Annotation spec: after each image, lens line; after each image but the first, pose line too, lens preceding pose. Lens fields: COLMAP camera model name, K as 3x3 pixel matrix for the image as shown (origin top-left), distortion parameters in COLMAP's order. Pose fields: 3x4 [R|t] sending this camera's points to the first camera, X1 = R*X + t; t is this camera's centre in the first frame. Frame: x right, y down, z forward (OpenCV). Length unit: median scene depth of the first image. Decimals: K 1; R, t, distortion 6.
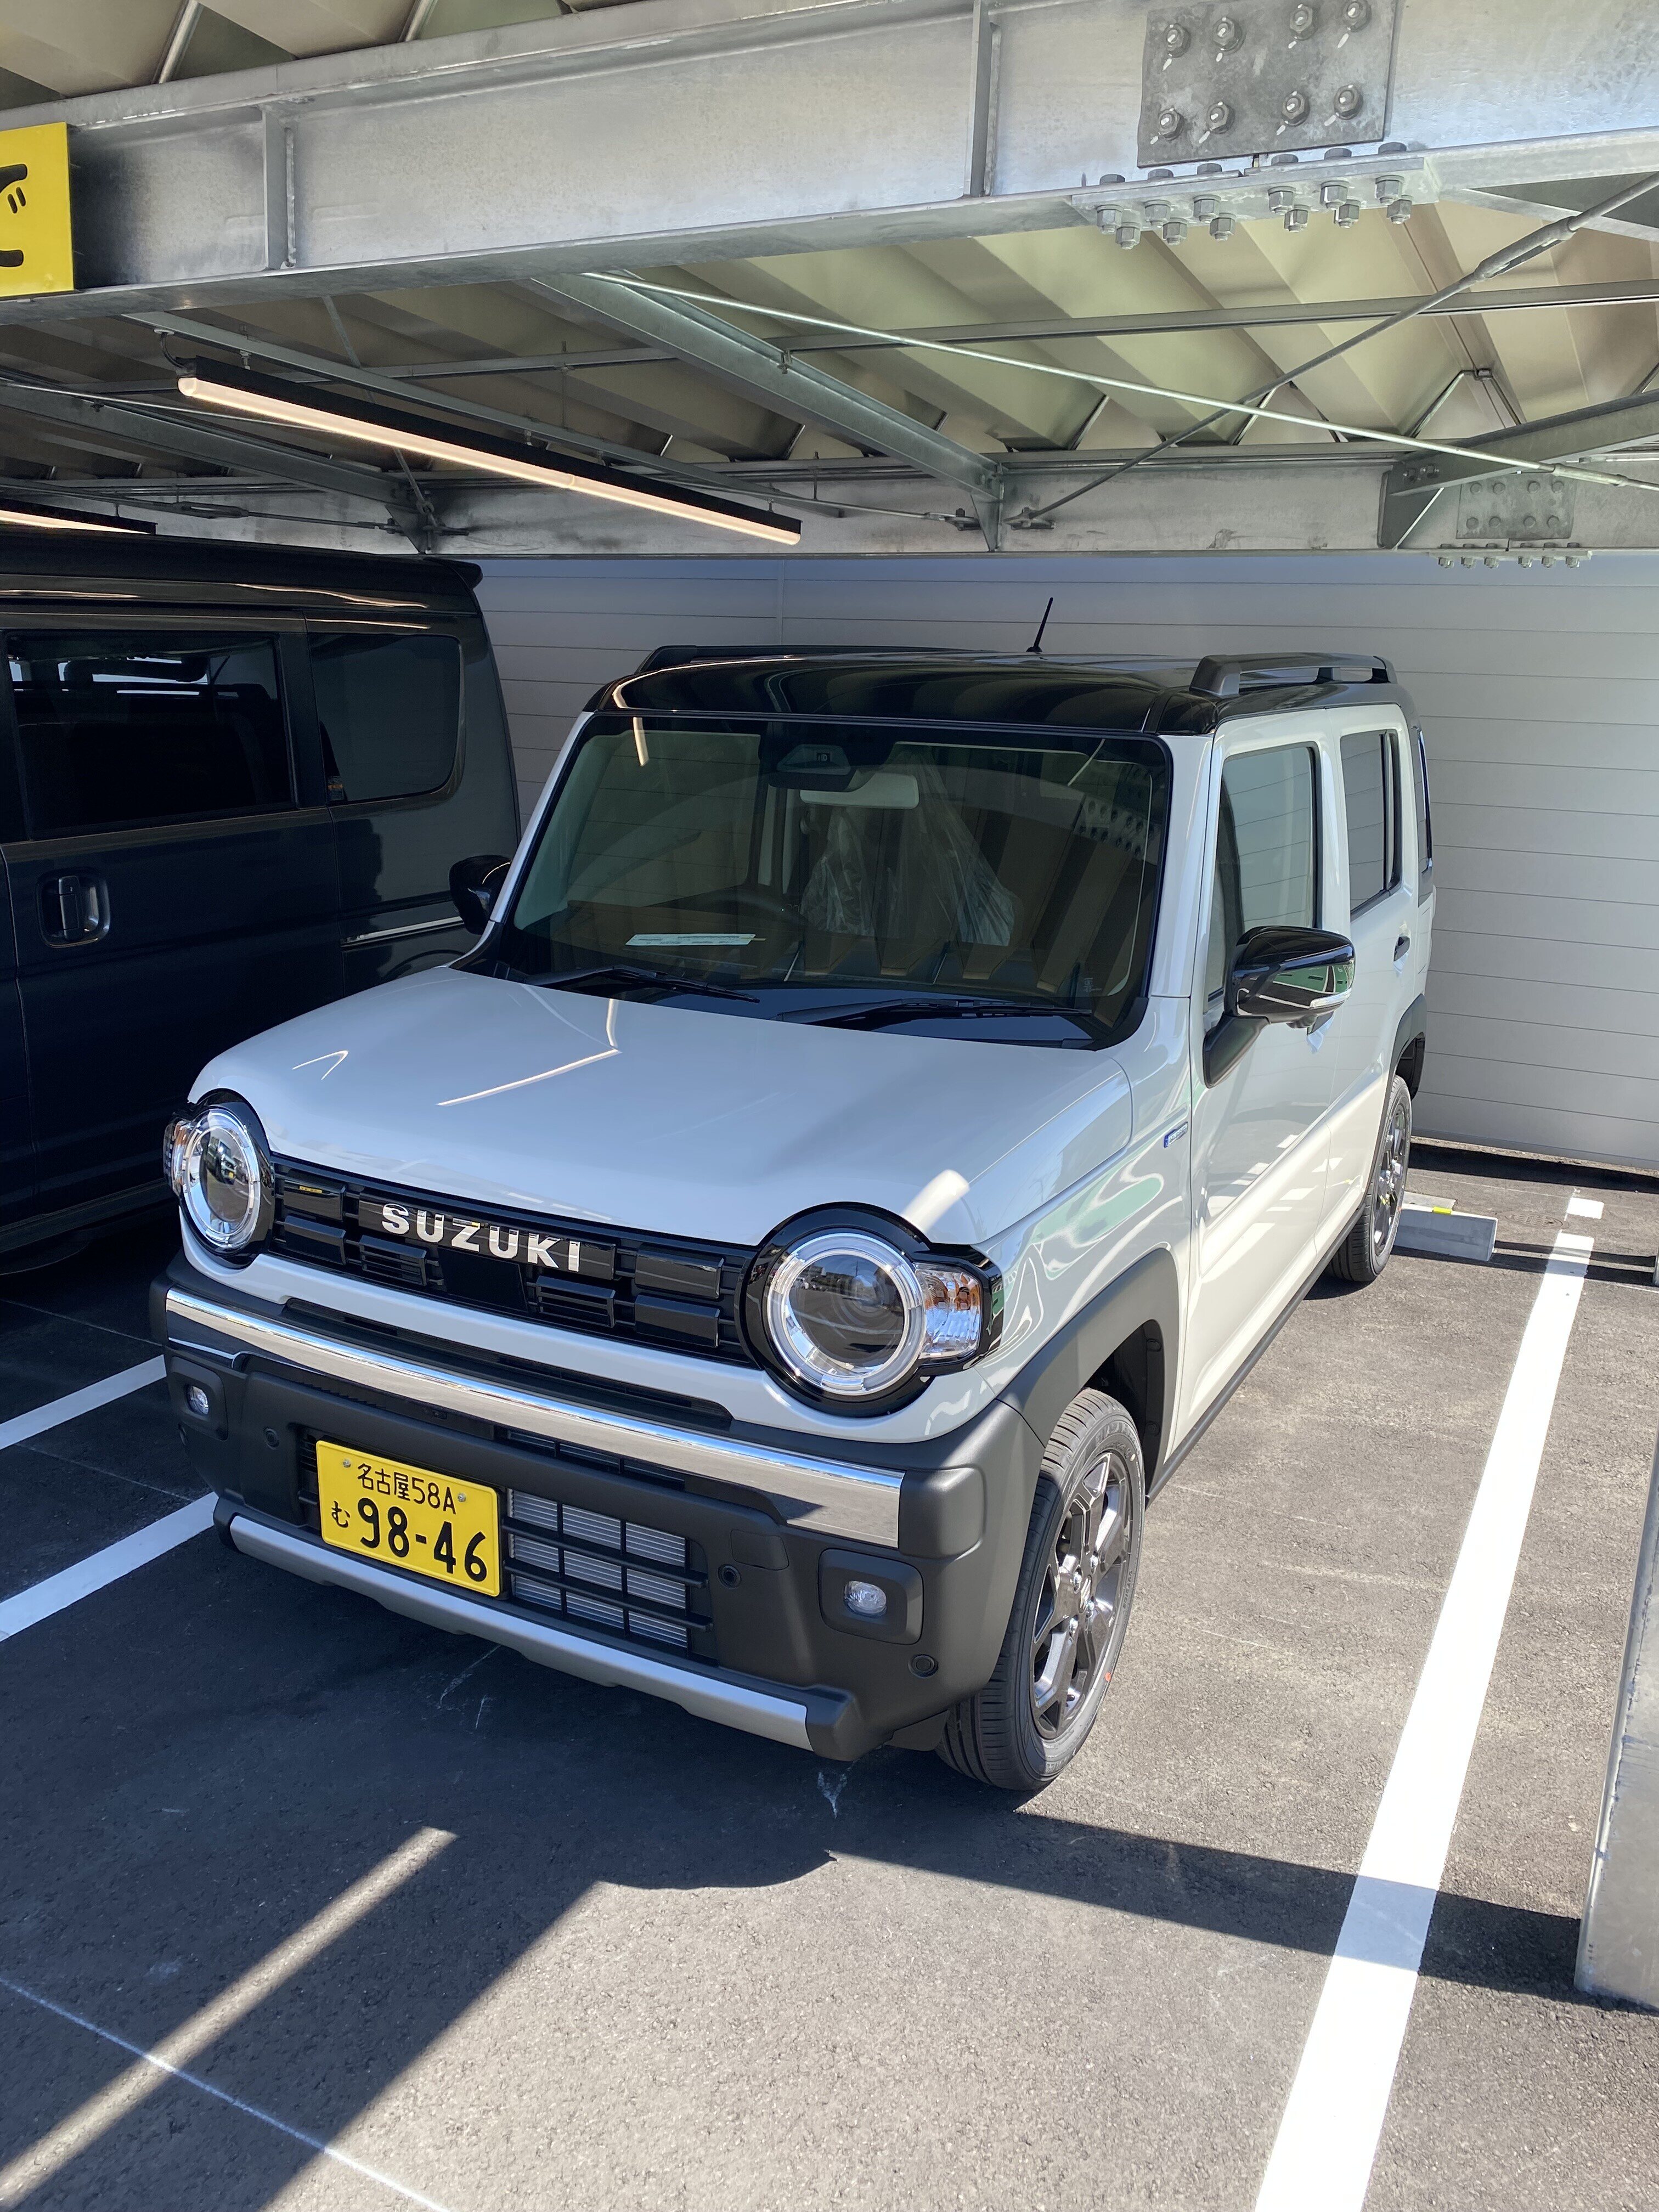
lens RADIAL K [[1739.3, 0, 830.5], [0, 1739.3, 1026.0], [0, 0, 1]] dist [0.010733, 0.008346]
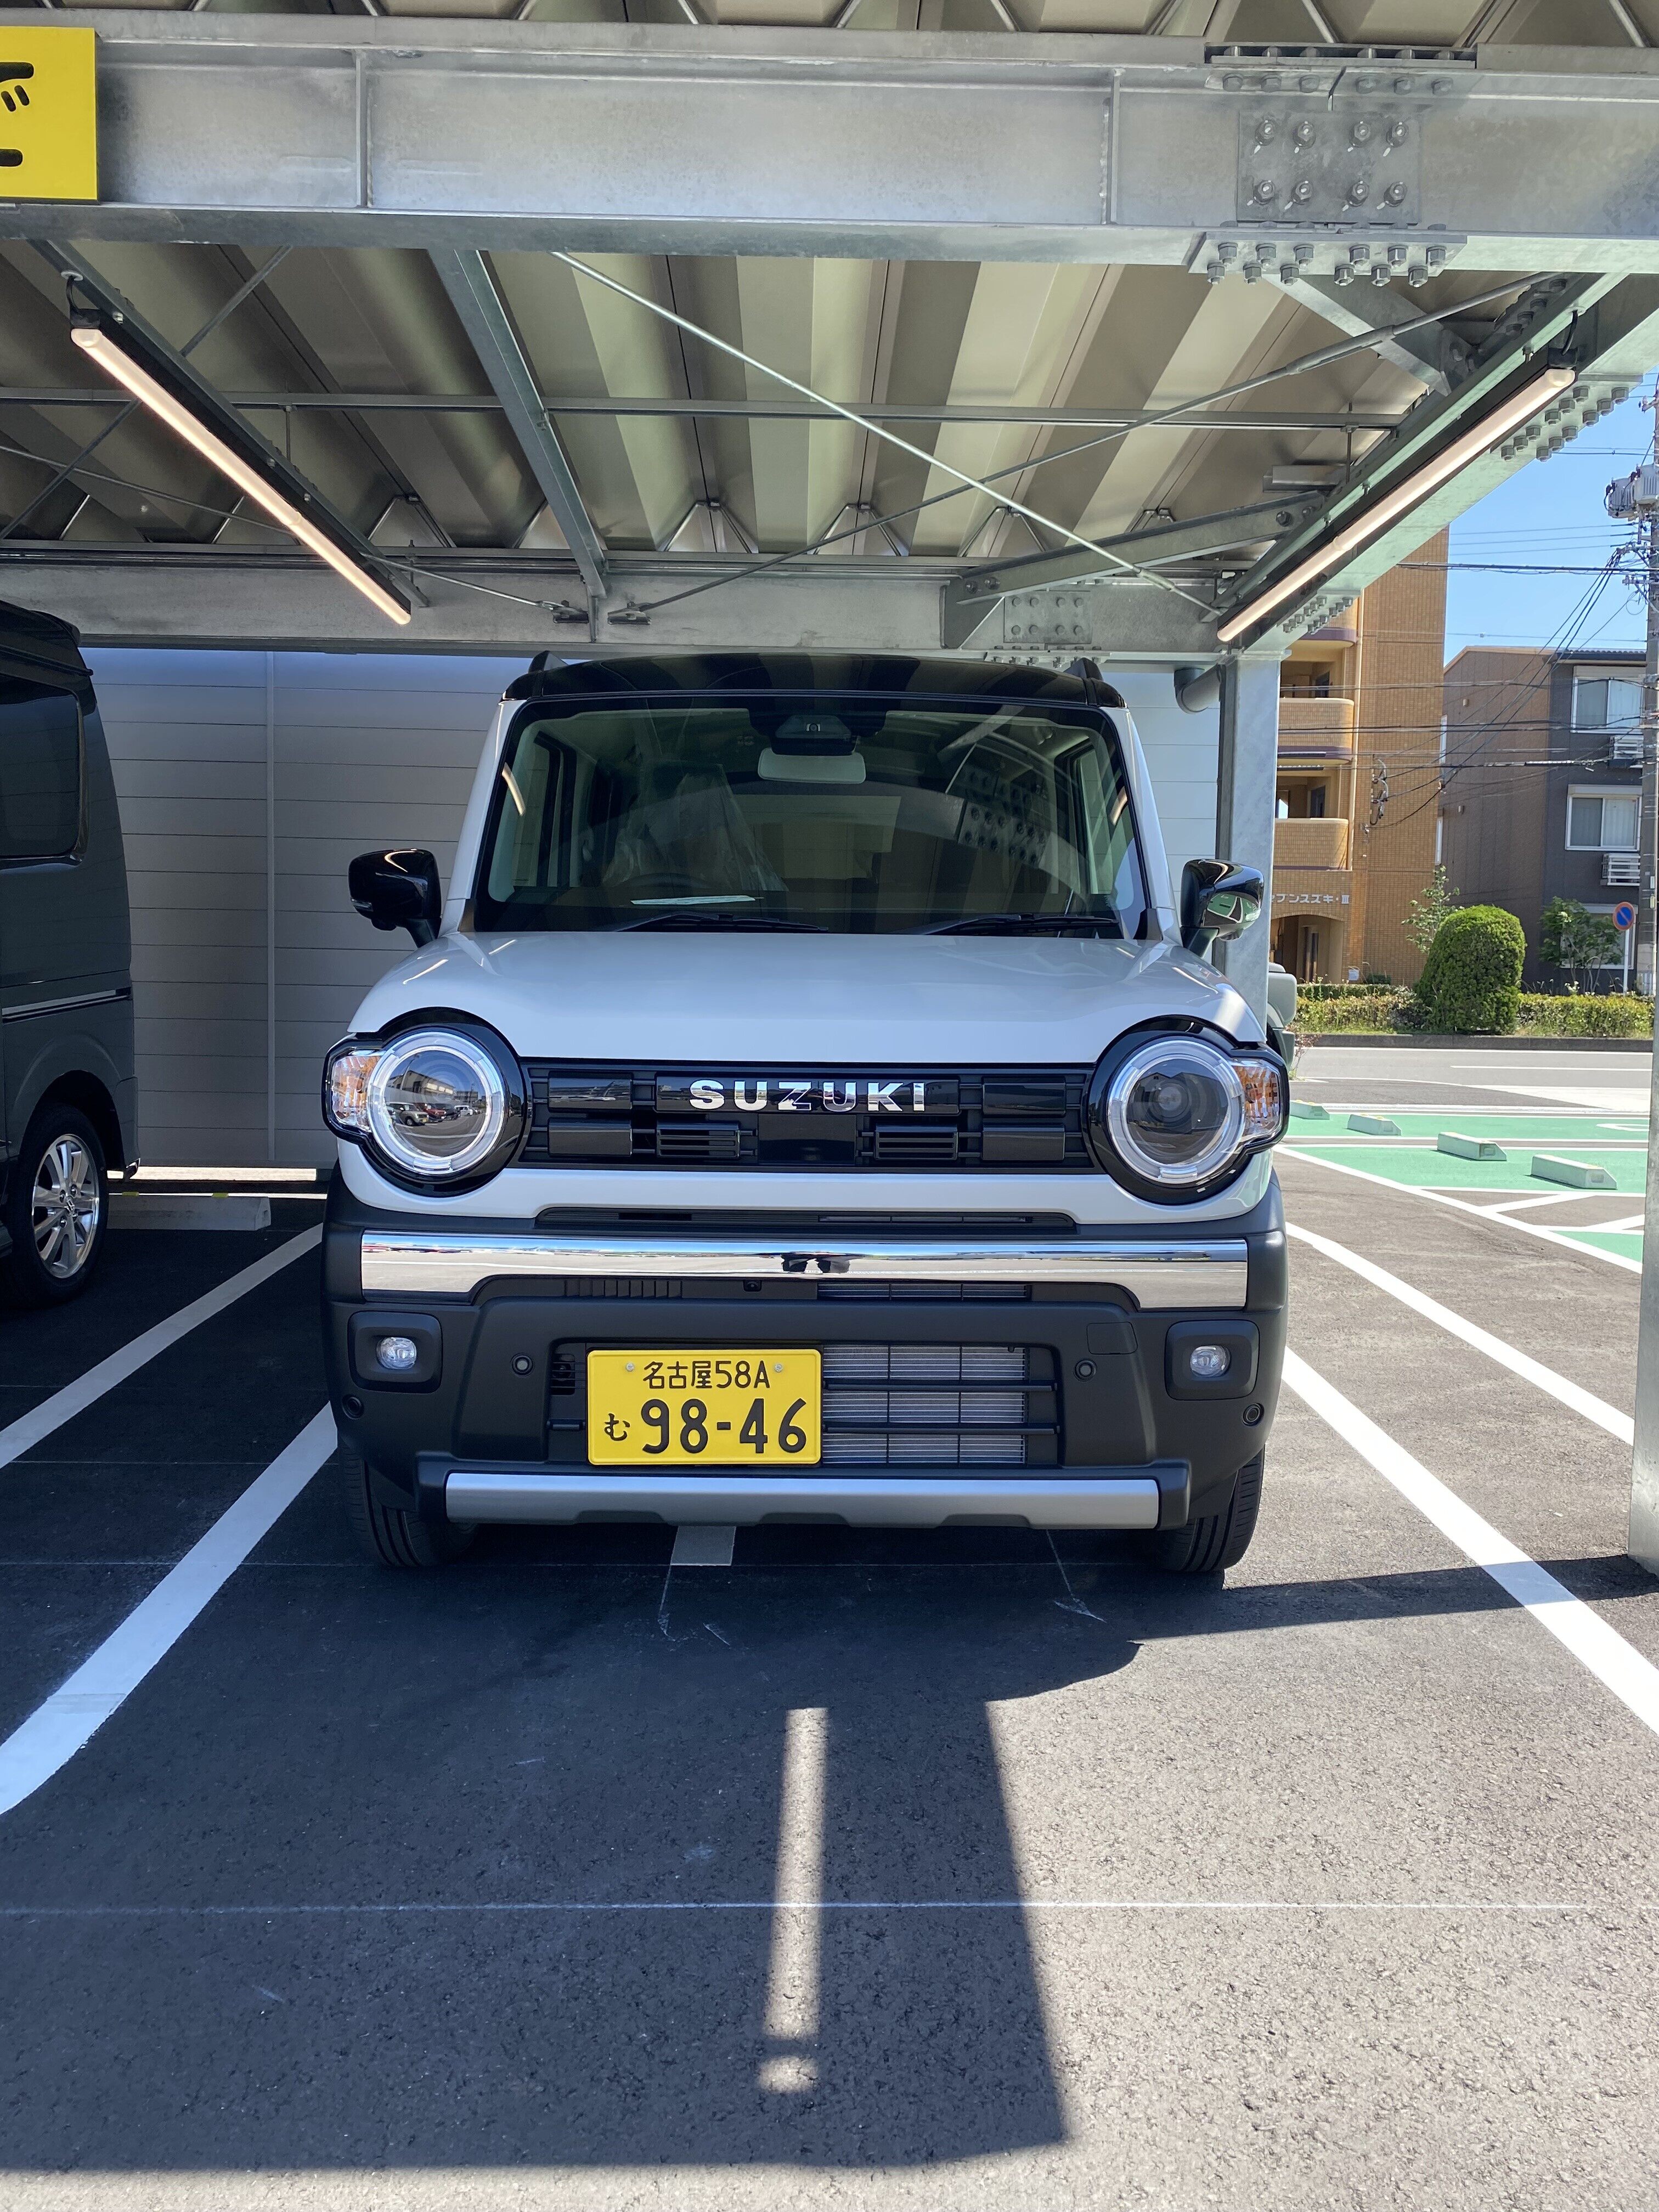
lens RADIAL K [[1764.0, 0, 780.1], [0, 1764.0, 1031.8], [0, 0, 1]] dist [0.073232, -0.090523]
pose [[0.877153, -0.043964, 0.478193, -0.690223], [0.106990, 0.988662, -0.105357, 0.184412], [-0.468140, 0.143576, 0.871912, 0.072340]]
